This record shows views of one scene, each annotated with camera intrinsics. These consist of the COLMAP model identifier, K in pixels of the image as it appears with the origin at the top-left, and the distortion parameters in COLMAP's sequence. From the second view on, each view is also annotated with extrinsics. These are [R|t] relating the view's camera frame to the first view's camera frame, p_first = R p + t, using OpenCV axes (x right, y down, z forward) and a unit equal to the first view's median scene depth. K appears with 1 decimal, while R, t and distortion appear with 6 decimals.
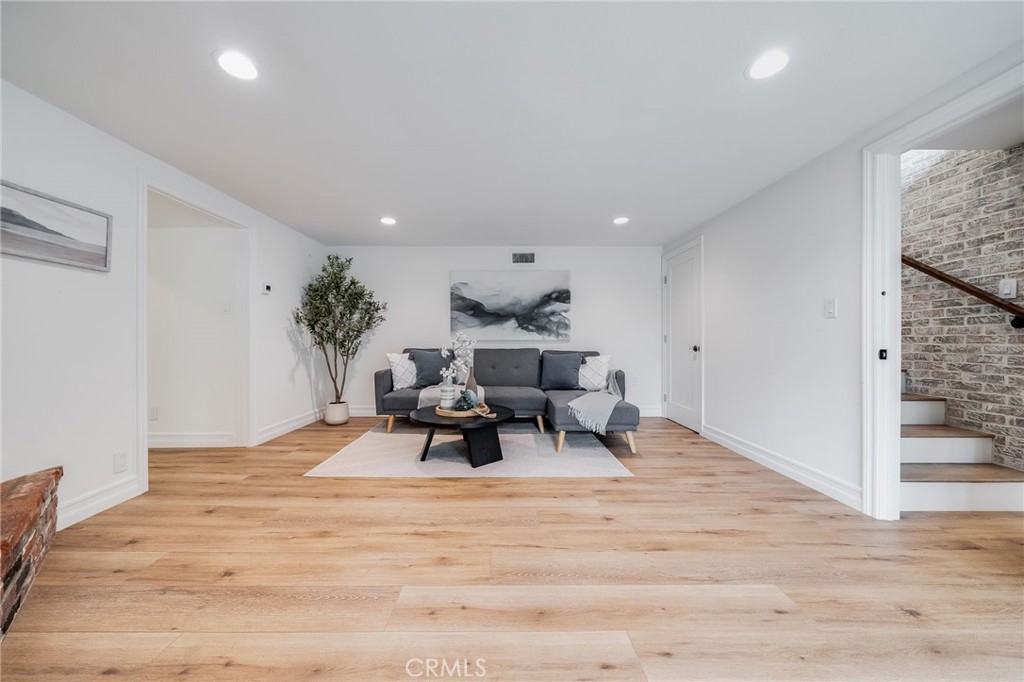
lens RADIAL K [[348.4, 0, 505.2], [0, 348.4, 349.5], [0, 0, 1]] dist [-0.001211, -0.000176]
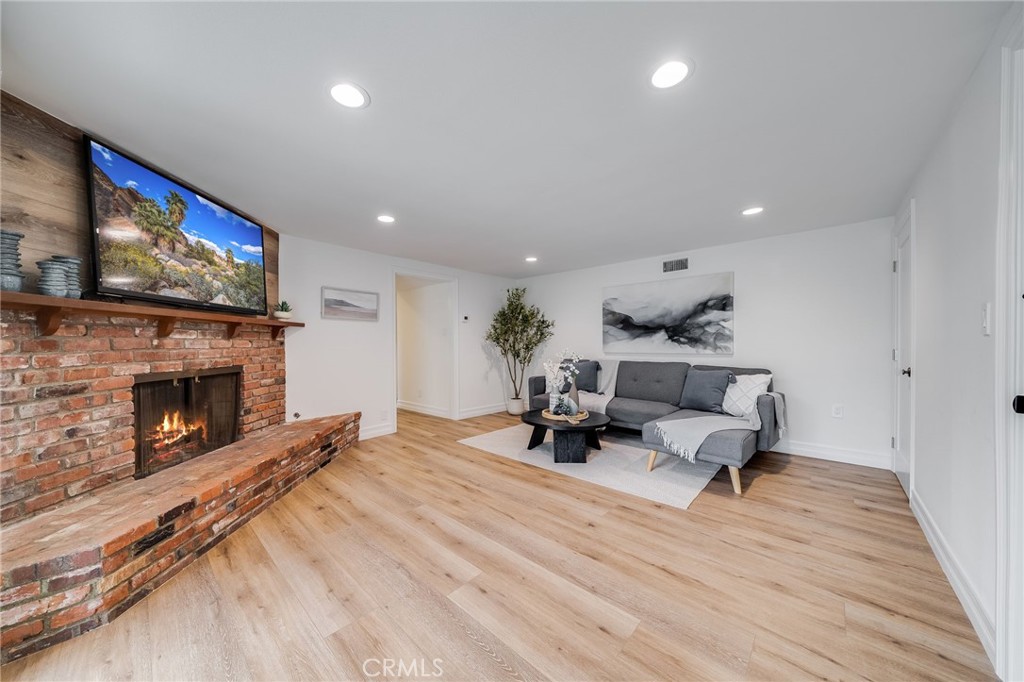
lens RADIAL K [[348.4, 0, 505.2], [0, 348.4, 349.5], [0, 0, 1]] dist [-0.001211, -0.000176]
pose [[0.730332, 0.007761, -0.683049, 0.382337], [-0.017296, 0.999825, -0.007133, -0.023498], [0.682874, 0.017023, 0.730338, 0.004156]]
